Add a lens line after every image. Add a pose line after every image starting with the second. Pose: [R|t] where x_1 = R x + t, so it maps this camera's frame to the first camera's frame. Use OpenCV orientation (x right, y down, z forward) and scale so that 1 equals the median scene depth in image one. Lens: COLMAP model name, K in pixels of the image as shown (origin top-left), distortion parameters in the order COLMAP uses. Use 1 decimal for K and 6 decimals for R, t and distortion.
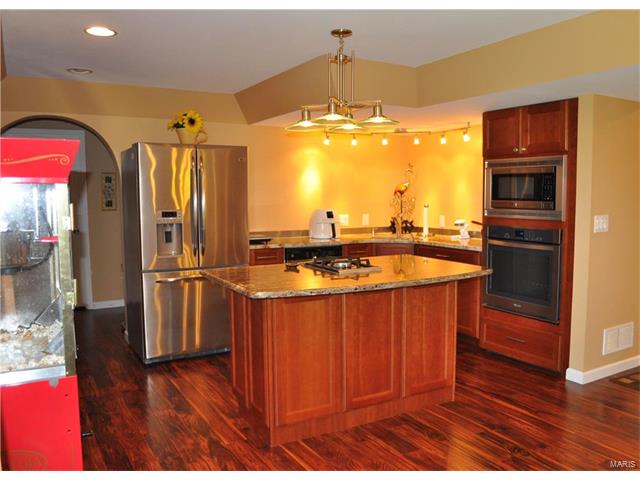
lens RADIAL K [[553.6, 0, 320.7], [0, 553.6, 240.1], [0, 0, 1]] dist [-0.080346, 0.024605]
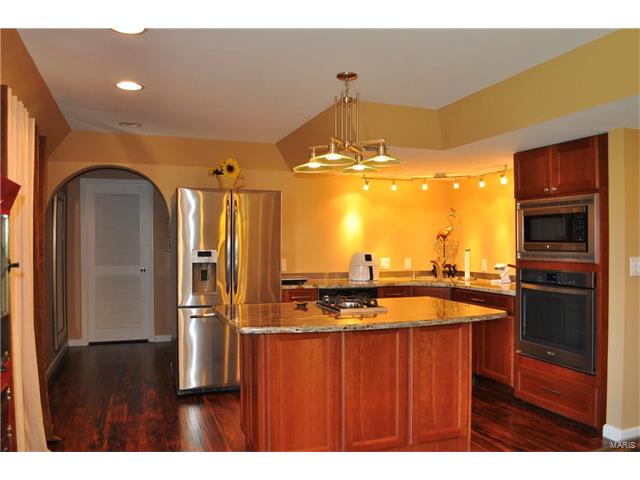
lens RADIAL K [[511.4, 0, 319.2], [0, 511.4, 241.3], [0, 0, 1]] dist [-0.075935, 0.009612]
pose [[0.983447, 0.003899, -0.181152, 0.123370], [-0.019964, 0.996013, -0.086943, 0.010242], [0.180091, 0.089121, 0.979604, 0.067044]]
